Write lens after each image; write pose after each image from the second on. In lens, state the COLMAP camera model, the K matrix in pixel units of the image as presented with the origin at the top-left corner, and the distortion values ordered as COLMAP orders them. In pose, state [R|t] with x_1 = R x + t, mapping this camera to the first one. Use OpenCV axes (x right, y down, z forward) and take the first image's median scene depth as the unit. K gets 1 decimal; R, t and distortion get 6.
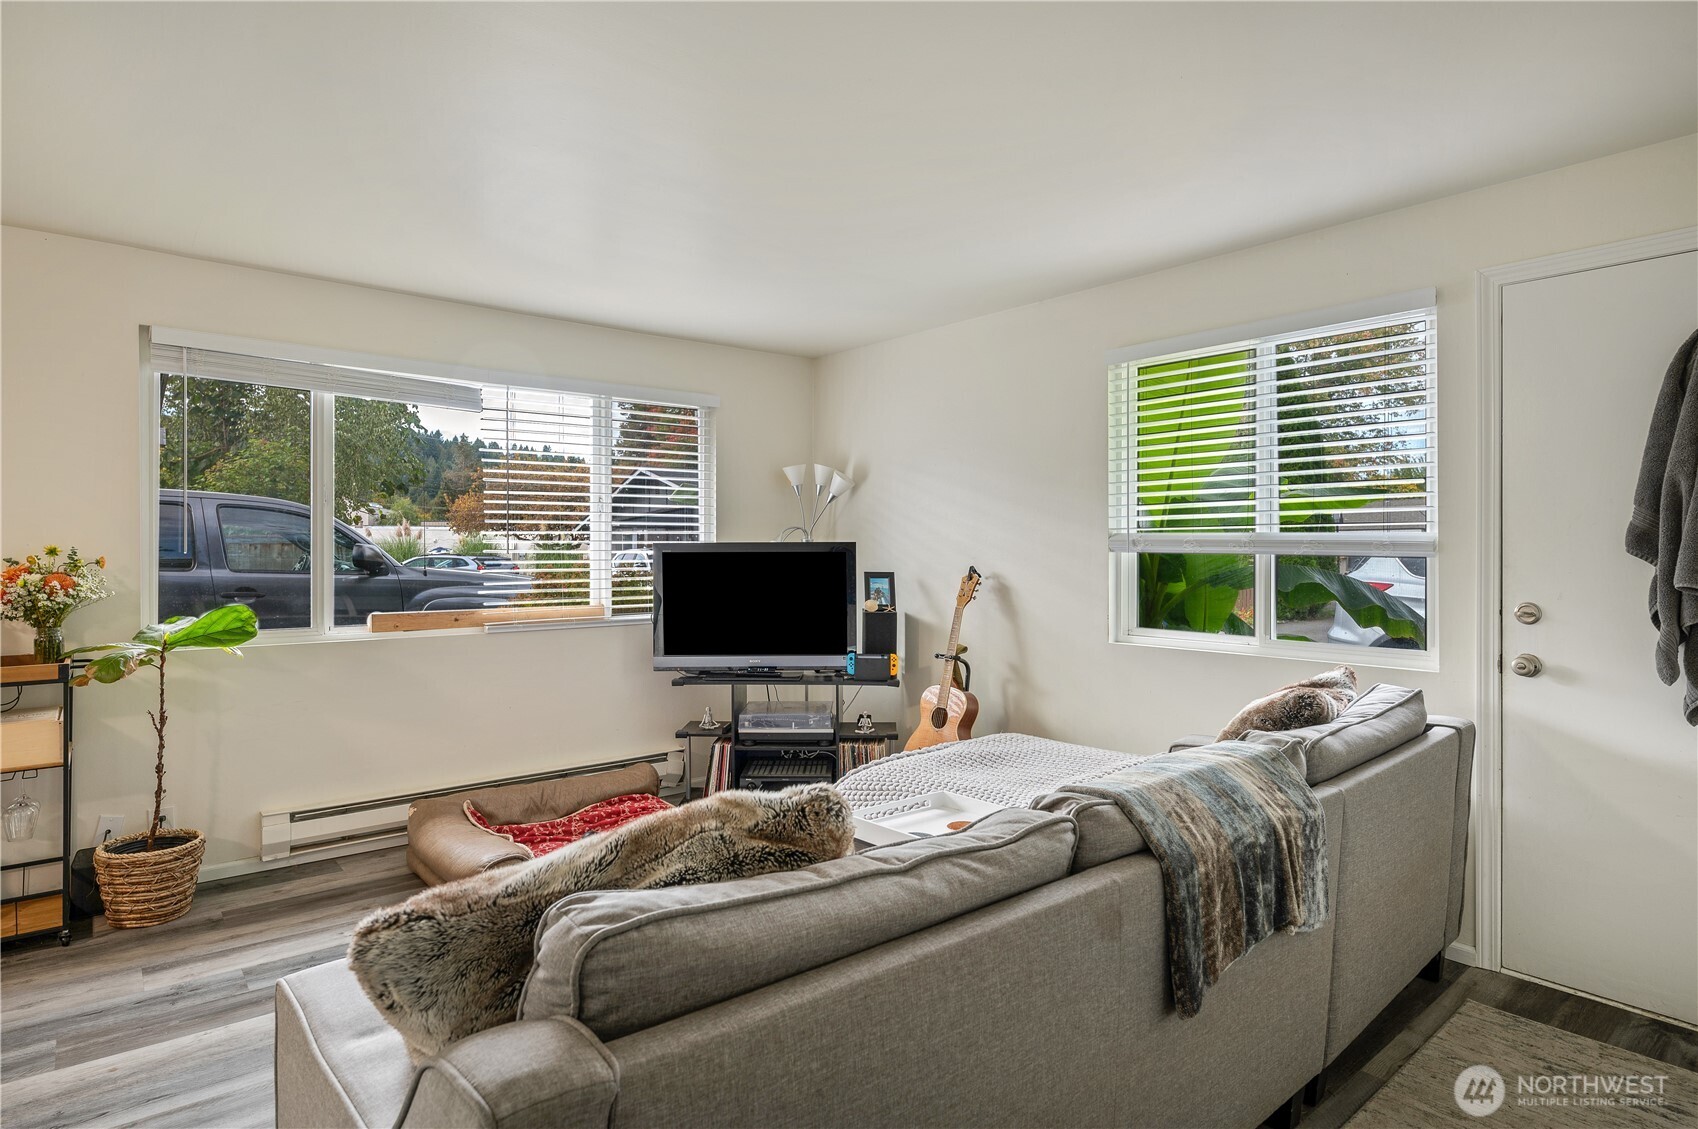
lens RADIAL K [[923.8, 0, 844.5], [0, 923.8, 551.4], [0, 0, 1]] dist [0.000766, -0.001509]
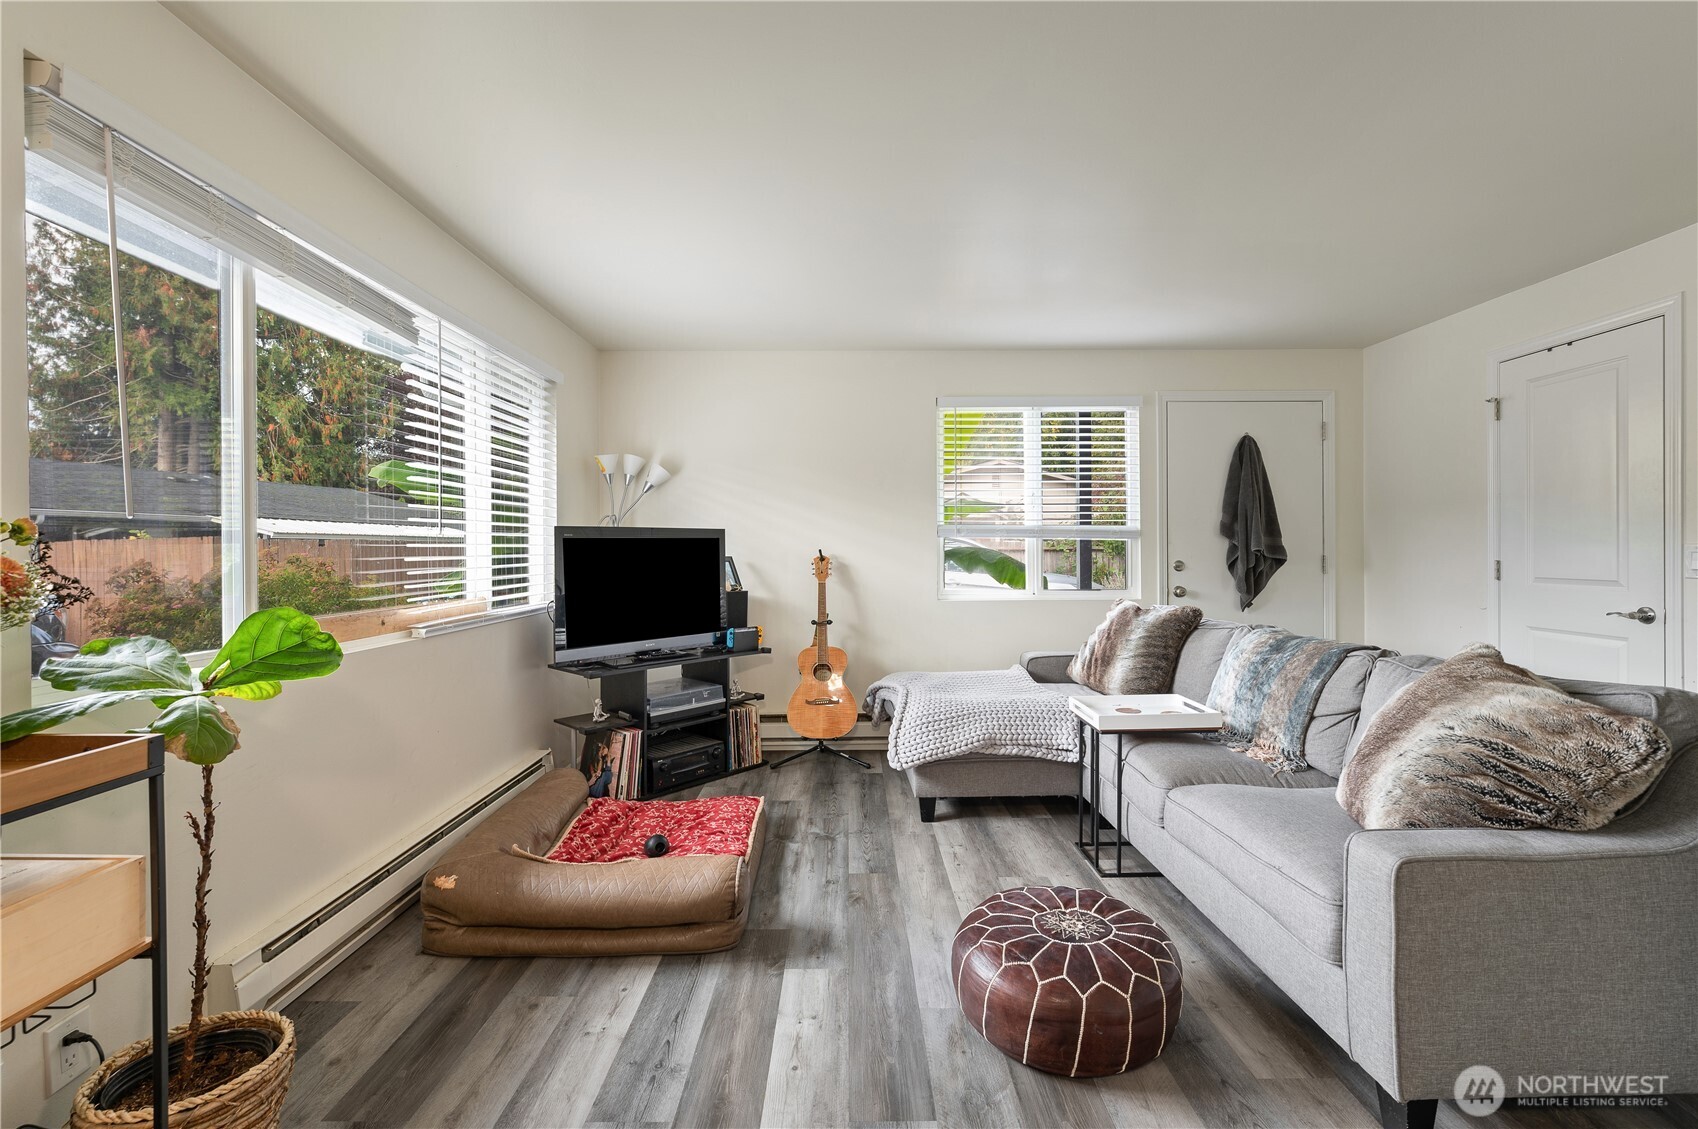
lens RADIAL K [[762.2, 0, 840.4], [0, 762.2, 550.3], [0, 0, 1]] dist [-0.001317, 0.000508]
pose [[0.631450, -0.002872, 0.775411, -0.654493], [0.006277, 0.999979, -0.001408, 0.019518], [-0.775391, 0.005756, 0.631455, 0.332757]]
